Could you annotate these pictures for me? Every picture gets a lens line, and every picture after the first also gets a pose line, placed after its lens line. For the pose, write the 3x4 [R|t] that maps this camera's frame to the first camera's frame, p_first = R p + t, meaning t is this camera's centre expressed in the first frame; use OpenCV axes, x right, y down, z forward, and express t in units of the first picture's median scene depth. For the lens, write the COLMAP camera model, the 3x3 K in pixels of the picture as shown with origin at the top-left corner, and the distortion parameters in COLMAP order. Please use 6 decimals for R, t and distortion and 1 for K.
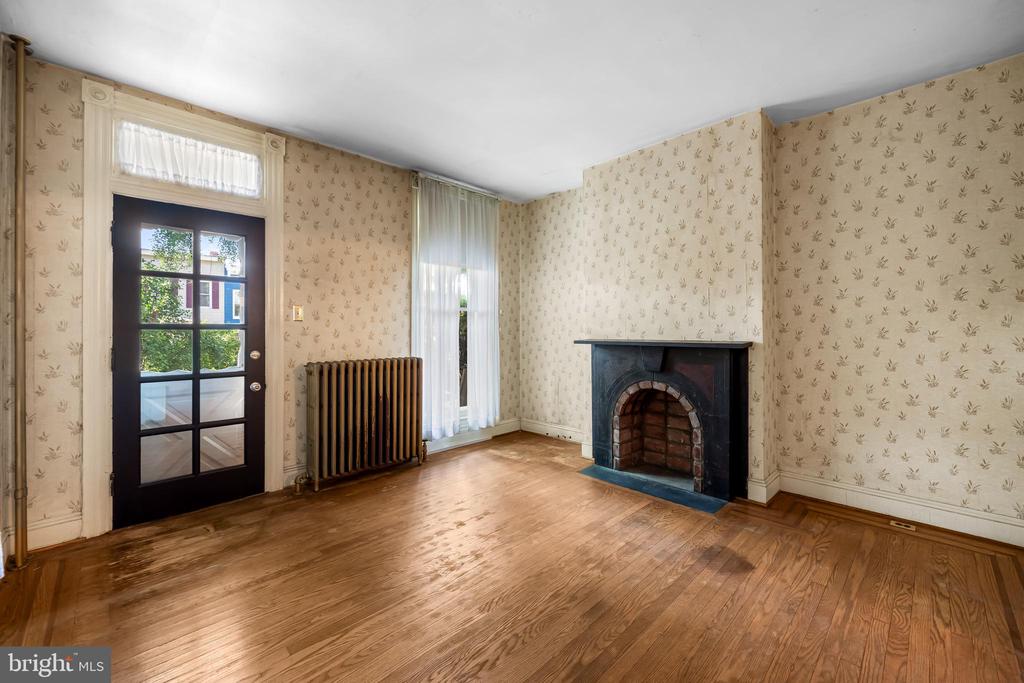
lens RADIAL K [[412.5, 0, 517.8], [0, 412.5, 330.9], [0, 0, 1]] dist [-0.006011, 0.000203]
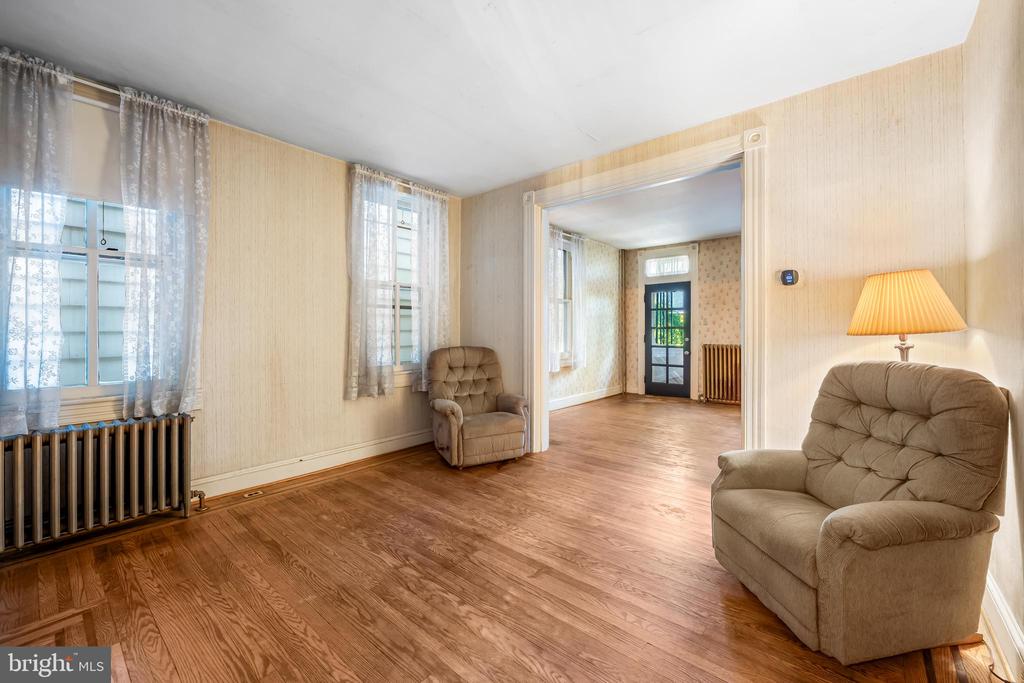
lens RADIAL K [[412.5, 0, 514.1], [0, 412.5, 327.2], [0, 0, 1]] dist [-0.006011, 0.000203]
pose [[0.078978, -0.004554, -0.996866, 1.609002], [0.003234, 0.999985, -0.004312, -0.005617], [0.996871, -0.002884, 0.078991, -0.177121]]
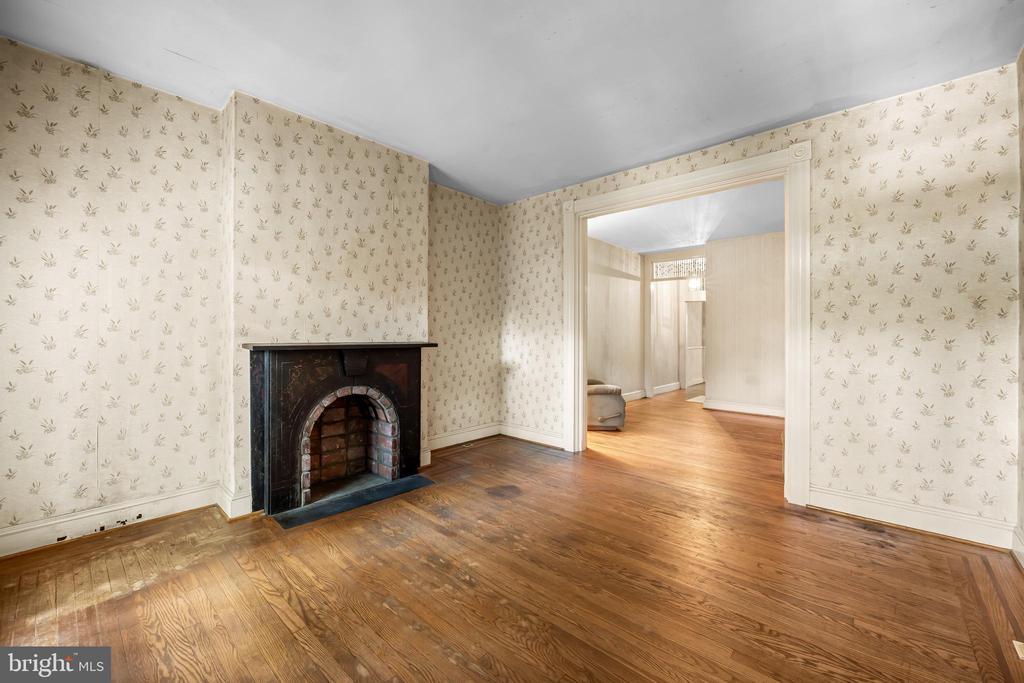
lens RADIAL K [[412.5, 0, 504.2], [0, 412.5, 335.2], [0, 0, 1]] dist [-0.006011, 0.000203]
pose [[-0.037811, 0.000669, 0.999285, -0.663811], [-0.005223, 0.999986, -0.000867, 0.005296], [-0.999271, -0.005252, -0.037807, 0.739834]]
